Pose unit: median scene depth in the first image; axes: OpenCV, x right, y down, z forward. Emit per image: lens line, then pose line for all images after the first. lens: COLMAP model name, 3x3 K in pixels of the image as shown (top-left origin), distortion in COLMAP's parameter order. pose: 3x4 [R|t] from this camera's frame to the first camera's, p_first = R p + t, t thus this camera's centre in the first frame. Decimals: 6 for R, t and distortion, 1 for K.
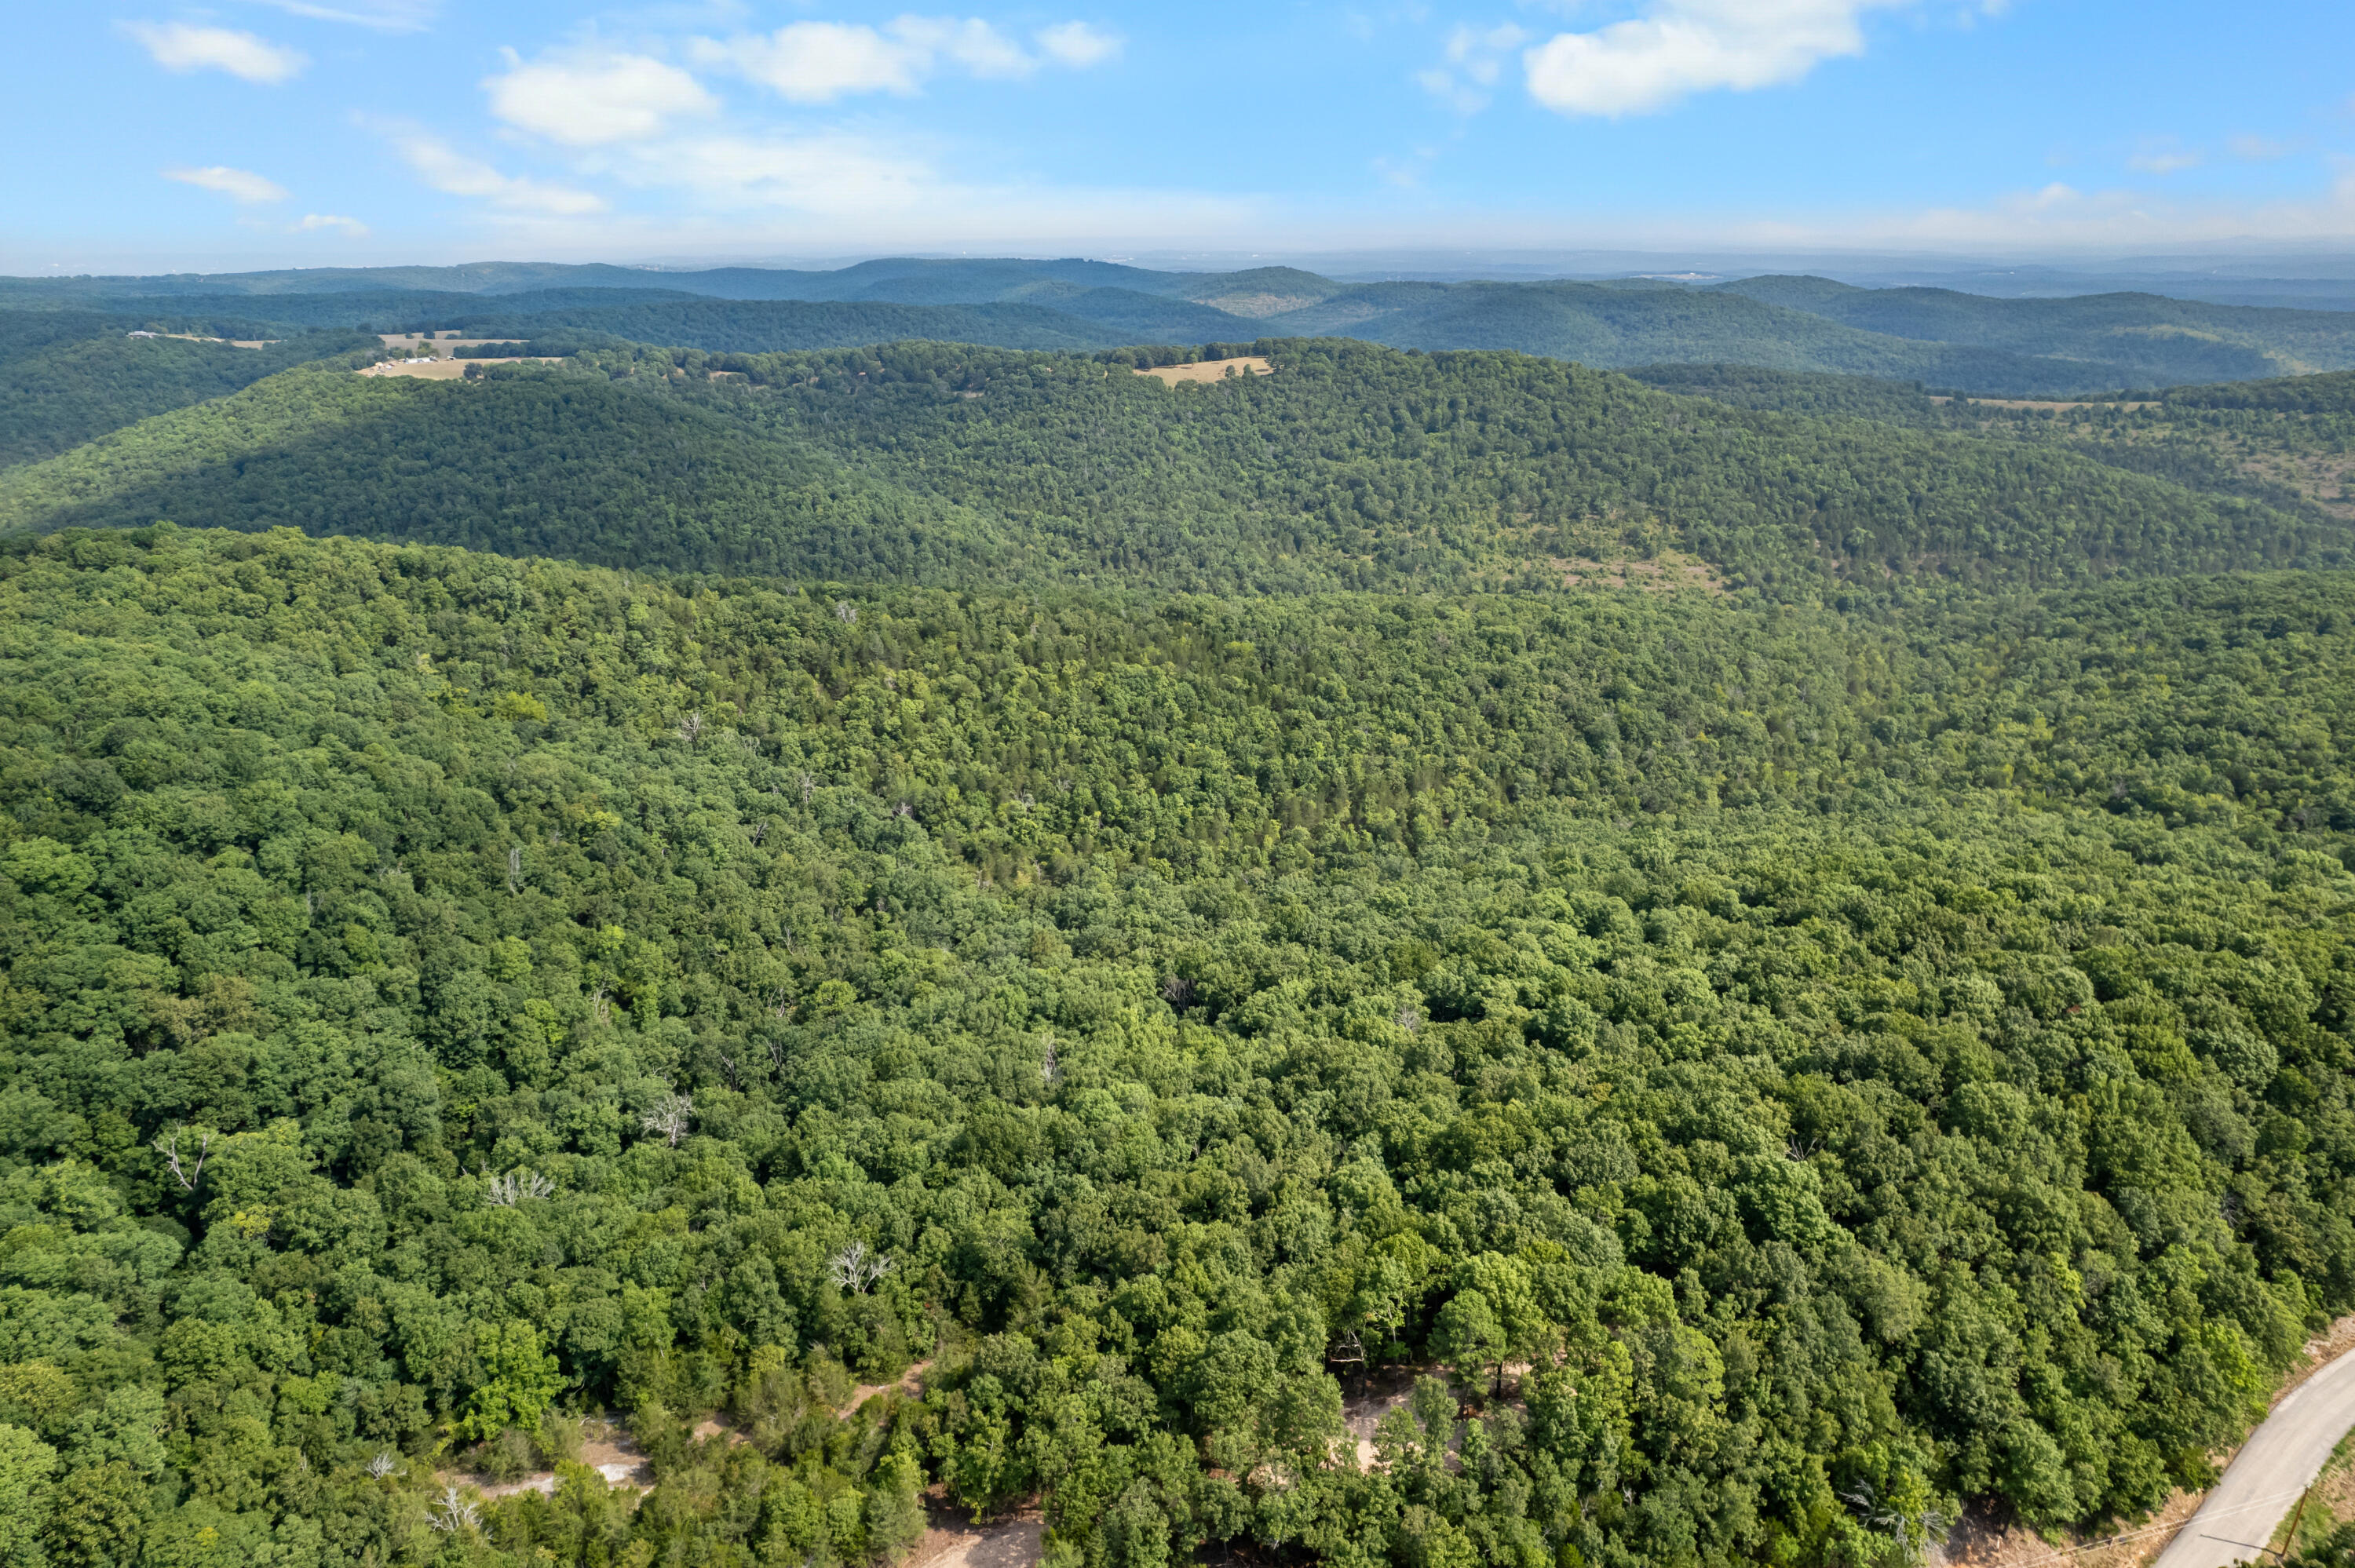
lens RADIAL K [[1499.6, 0, 1161.1], [0, 1499.6, 789.8], [0, 0, 1]] dist [-0.079201, 0.072453]
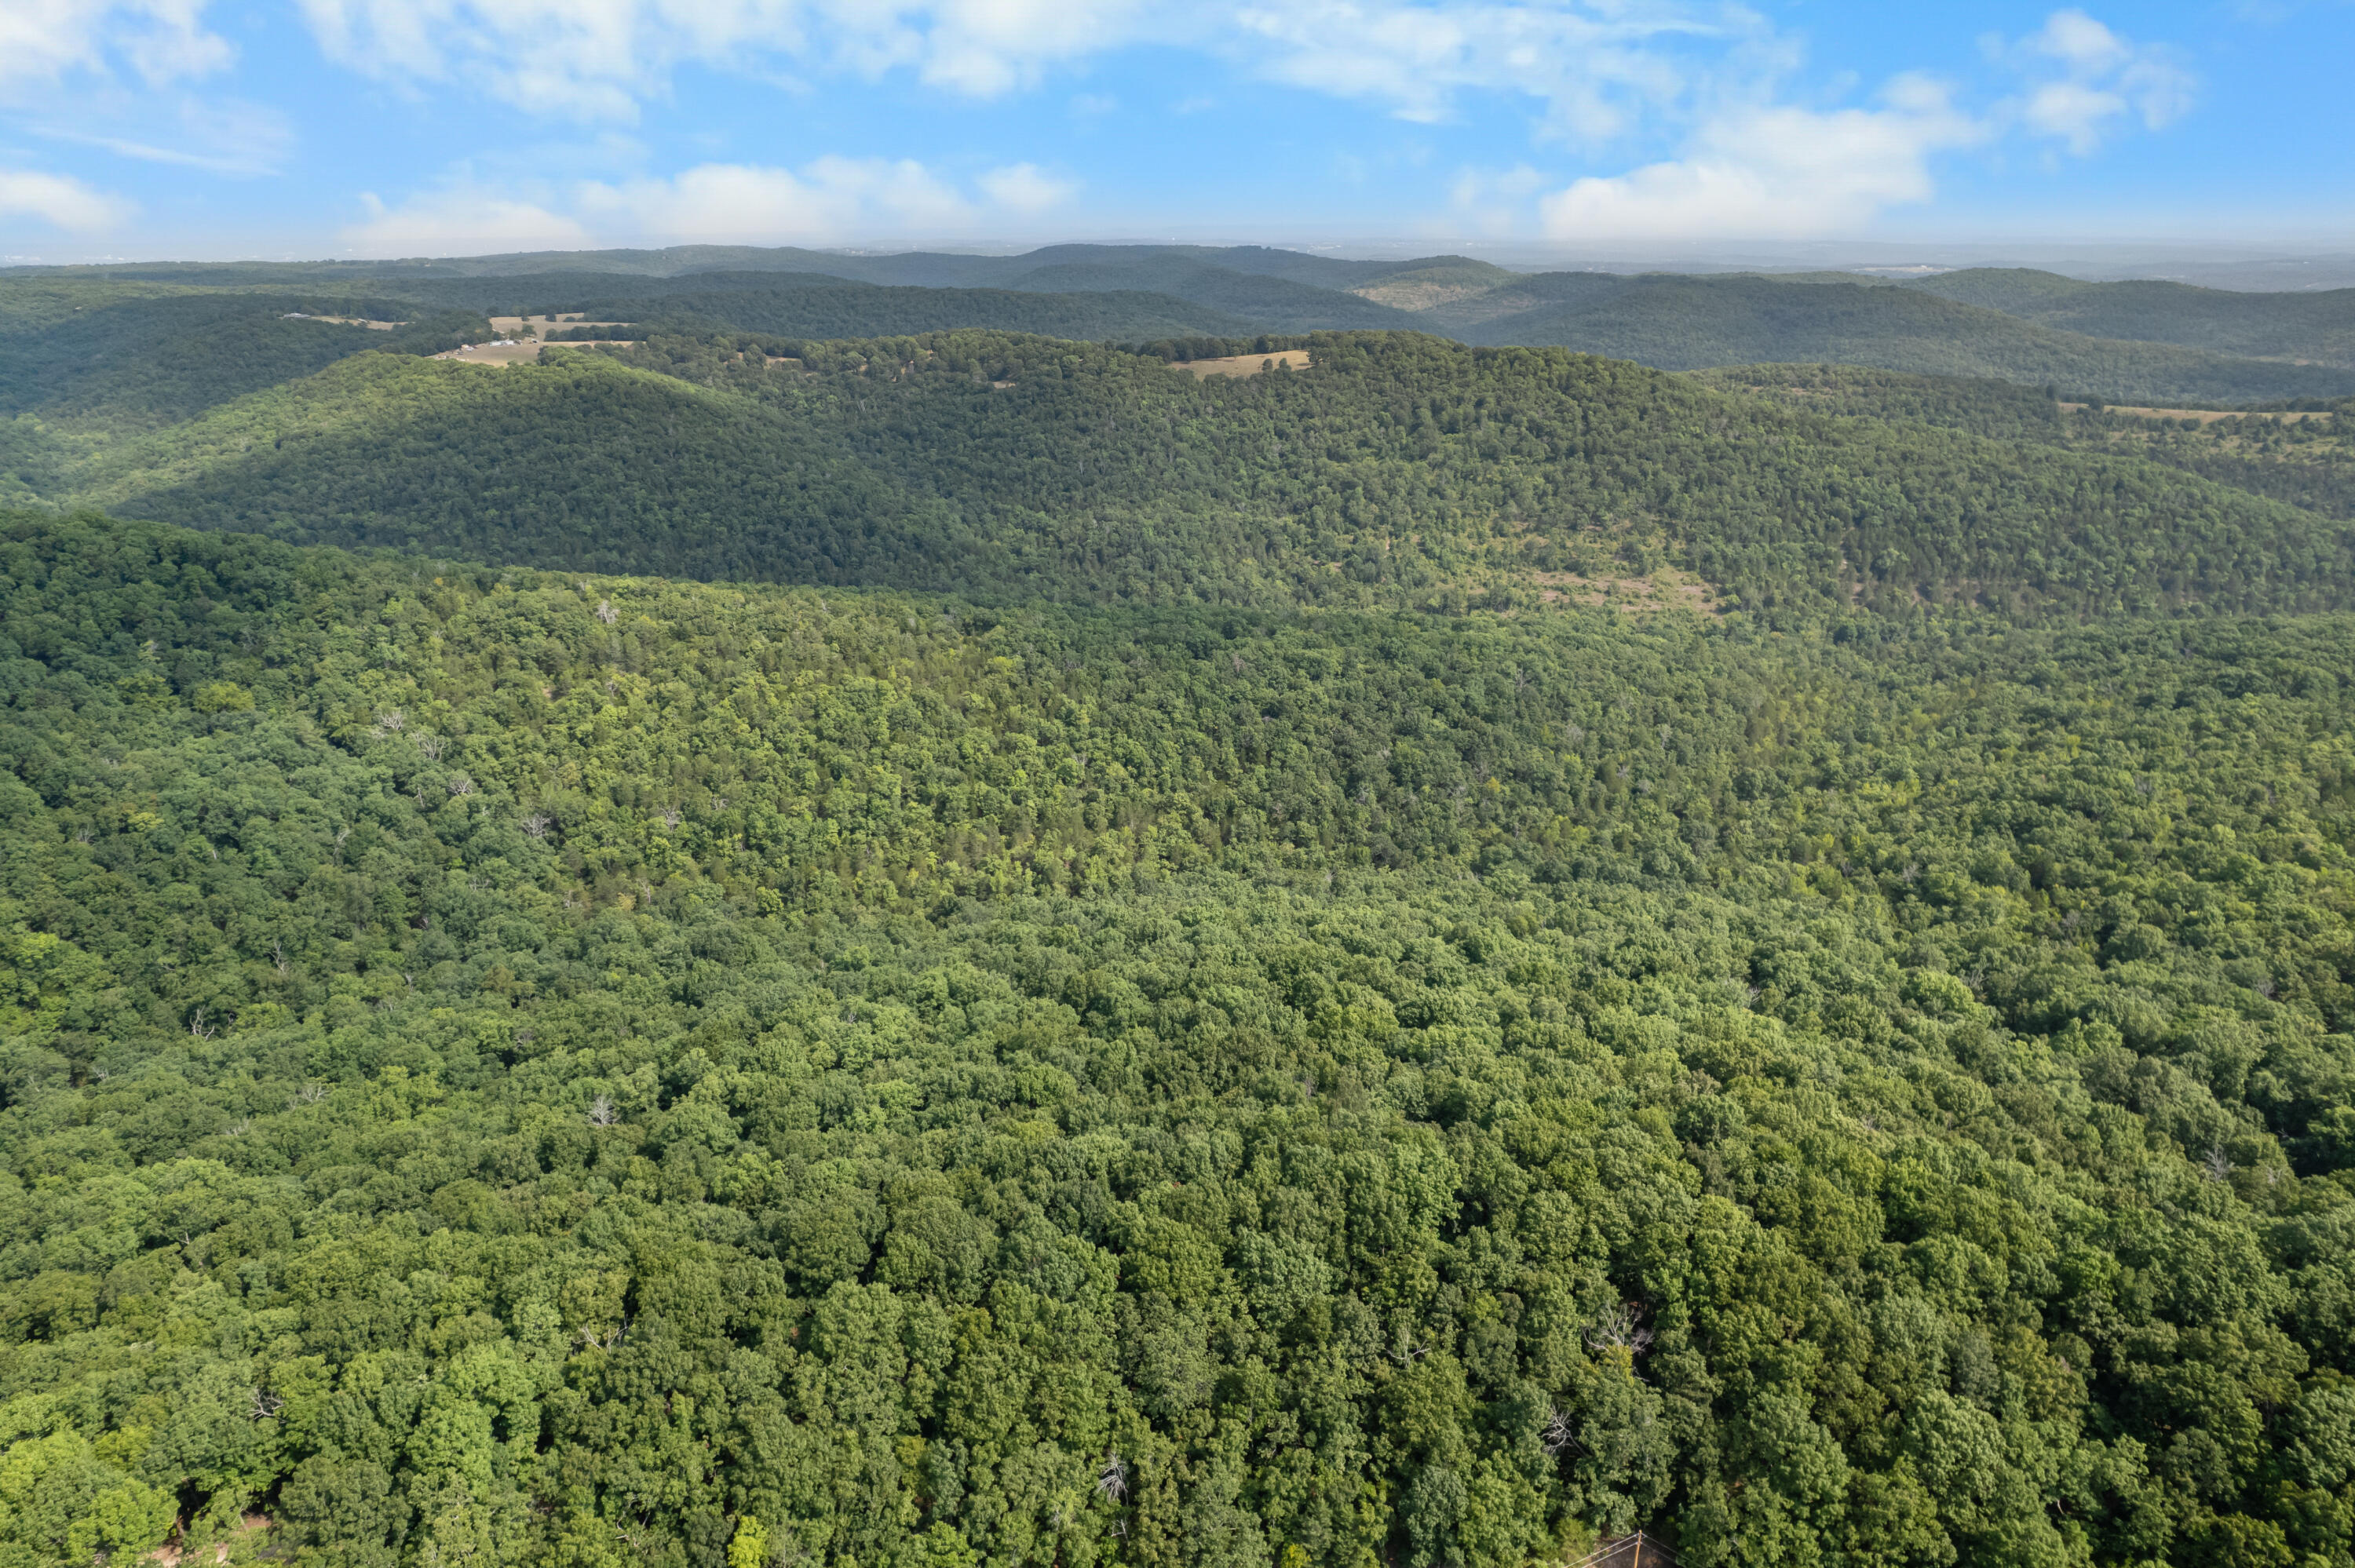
lens RADIAL K [[1499.0, 0, 1165.1], [0, 1499.0, 787.2], [0, 0, 1]] dist [-0.072488, 0.061899]
pose [[0.989159, 0.052363, -0.137194, 0.149211], [-0.051464, 0.998624, 0.010094, -0.016278], [0.137534, -0.002924, 0.990493, 0.038963]]
